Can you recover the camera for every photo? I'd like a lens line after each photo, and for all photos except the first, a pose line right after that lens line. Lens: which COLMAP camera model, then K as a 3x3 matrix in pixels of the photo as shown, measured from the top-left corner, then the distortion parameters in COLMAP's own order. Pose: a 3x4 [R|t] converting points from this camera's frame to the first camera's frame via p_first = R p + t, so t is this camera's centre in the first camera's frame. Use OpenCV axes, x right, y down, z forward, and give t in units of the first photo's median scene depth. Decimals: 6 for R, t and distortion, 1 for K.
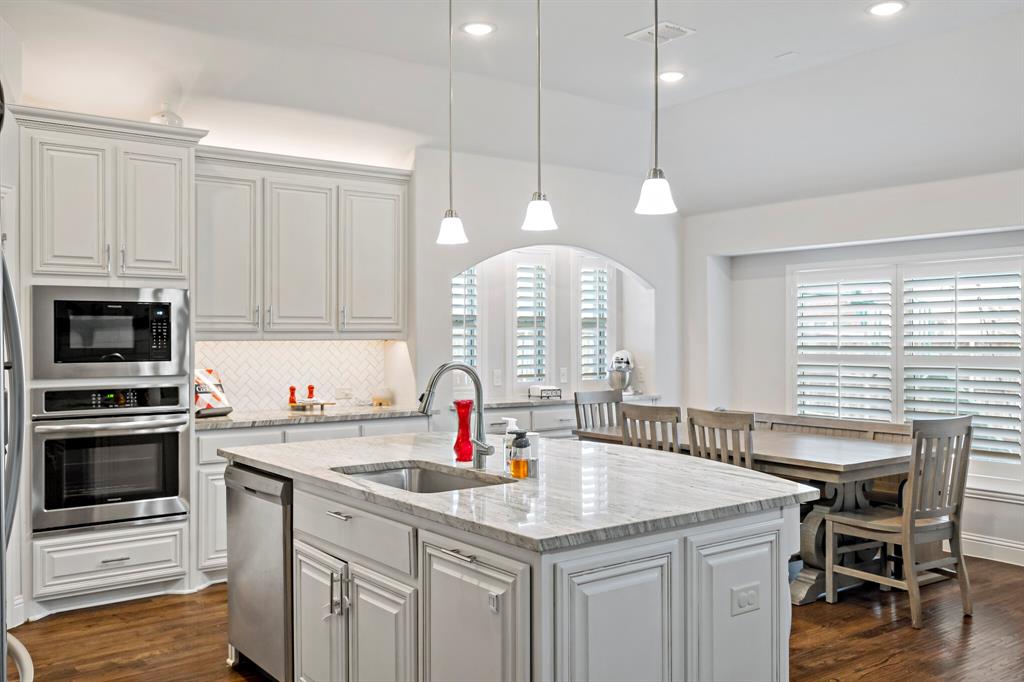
lens RADIAL K [[899.8, 0, 503.4], [0, 899.8, 338.2], [0, 0, 1]] dist [0.012592, -0.012542]
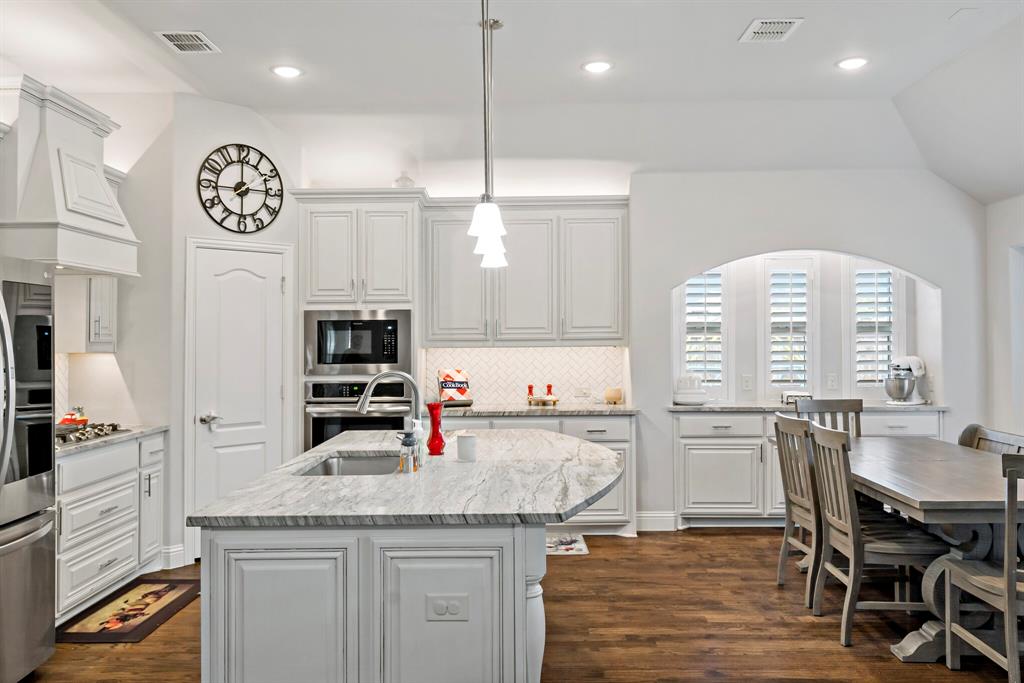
lens RADIAL K [[785.1, 0, 513.0], [0, 785.1, 326.2], [0, 0, 1]] dist [0.005700, 0.004951]
pose [[0.797063, -0.014399, -0.603724, 0.408211], [0.005354, 0.999845, -0.016778, -0.008271], [0.603872, 0.010141, 0.797017, 0.151220]]
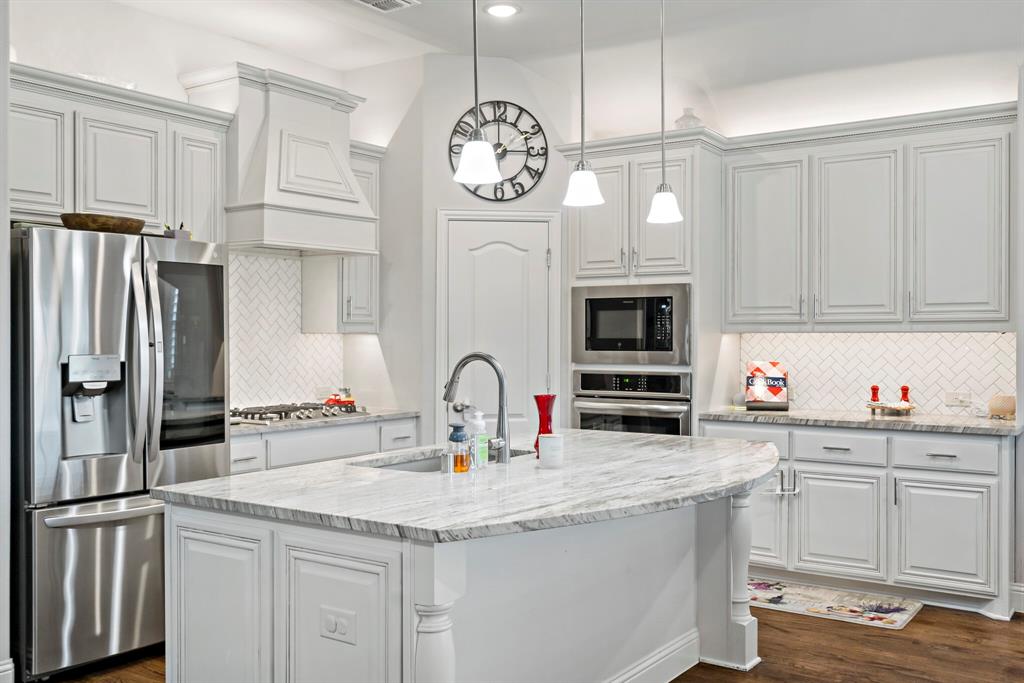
lens RADIAL K [[961.2, 0, 521.3], [0, 961.2, 332.3], [0, 0, 1]] dist [0.003947, 0.000000]
pose [[0.318738, 0.001318, -0.947842, 0.564429], [-0.000452, 0.999999, 0.001238, 0.001376], [0.947843, 0.000034, 0.318738, 0.405666]]
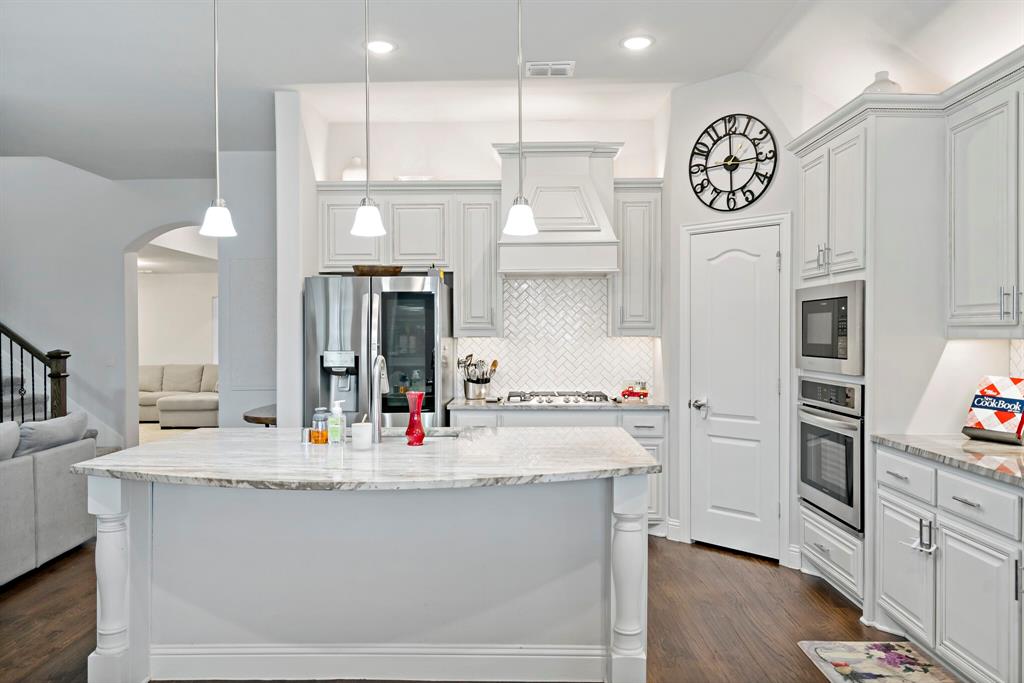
lens RADIAL K [[743.8, 0, 503.2], [0, 743.8, 333.1], [0, 0, 1]] dist [0.008019, -0.004584]
pose [[-0.613951, 0.005067, -0.789328, 0.393102], [0.003880, 0.999987, 0.003402, -0.005014], [0.789334, -0.000974, -0.613963, 1.030402]]
